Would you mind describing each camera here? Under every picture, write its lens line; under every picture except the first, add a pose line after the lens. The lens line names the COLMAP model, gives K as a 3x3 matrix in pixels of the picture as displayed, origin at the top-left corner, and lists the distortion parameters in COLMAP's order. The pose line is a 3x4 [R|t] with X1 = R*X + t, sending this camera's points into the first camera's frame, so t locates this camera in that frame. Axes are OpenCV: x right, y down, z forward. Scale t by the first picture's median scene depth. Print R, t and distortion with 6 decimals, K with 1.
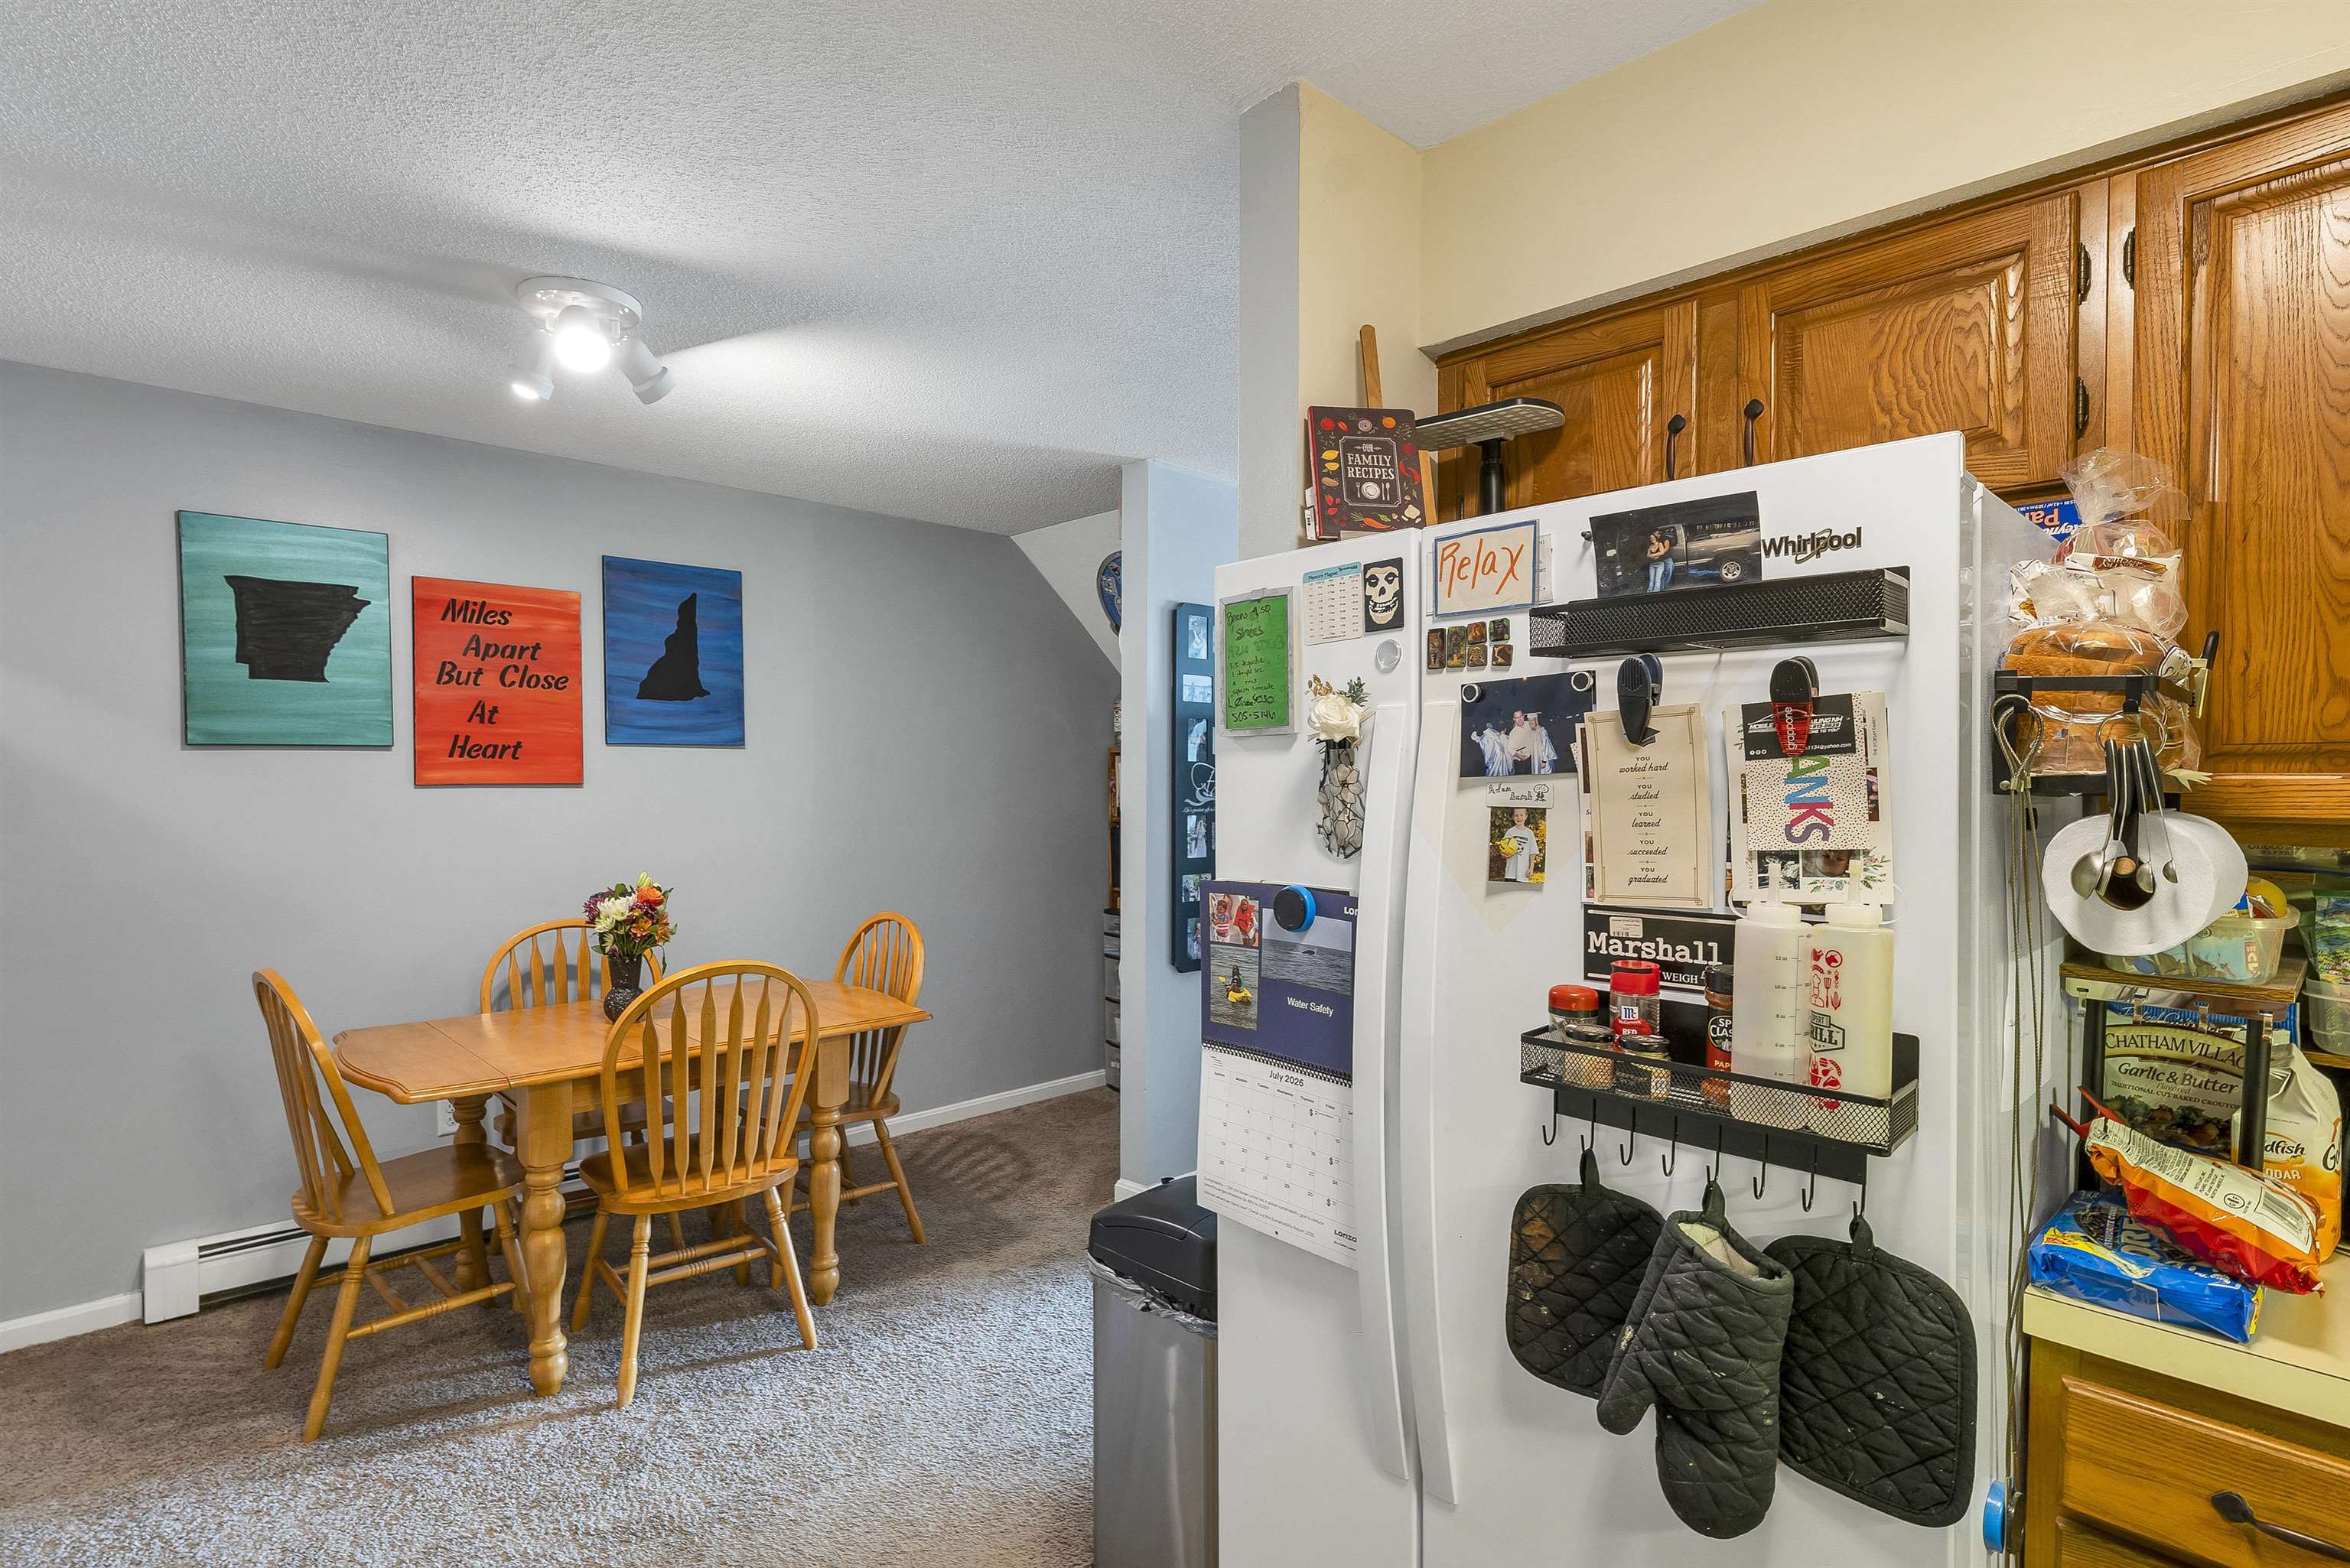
lens RADIAL K [[1166.3, 0, 1172.0], [0, 1166.3, 796.3], [0, 0, 1]] dist [0.002296, 0.000280]
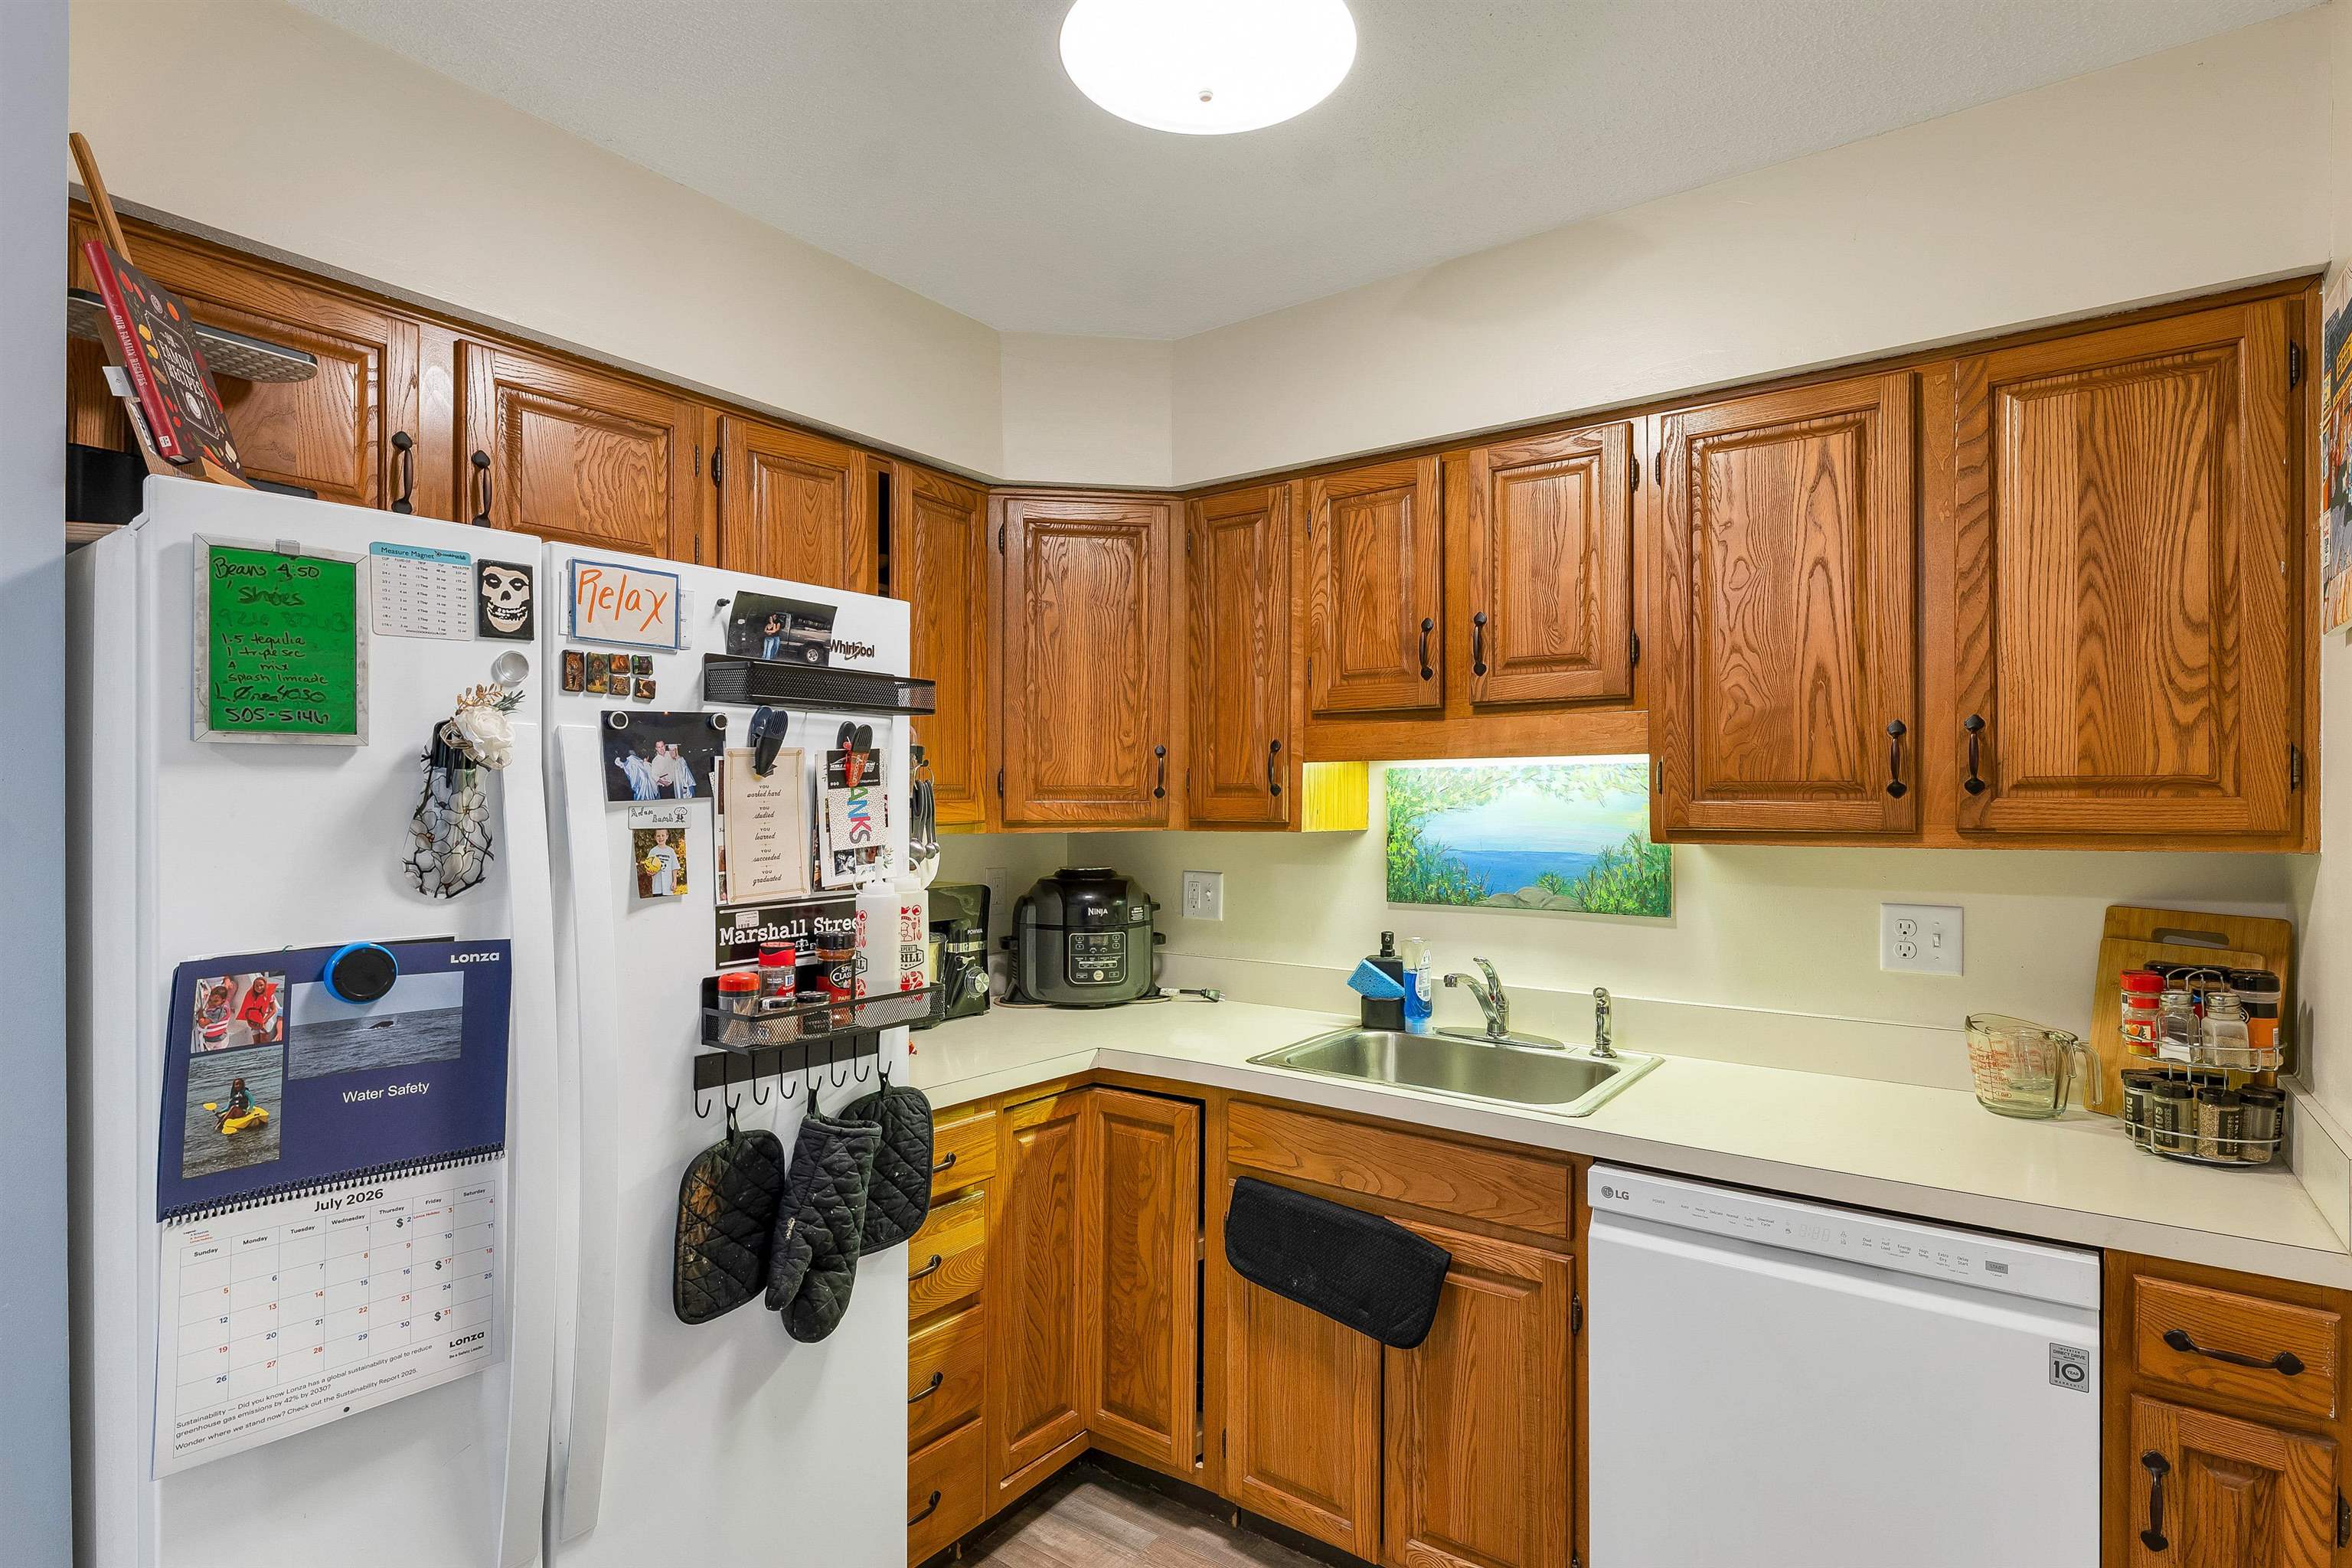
lens RADIAL K [[1167.3, 0, 1173.0], [0, 1167.3, 796.3], [0, 0, 1]] dist [0.002296, 0.000280]
pose [[-0.162641, -0.000360, 0.986685, -0.871703], [0.014715, 0.999888, 0.002791, -0.016882], [-0.986576, 0.014973, -0.162618, 0.699678]]
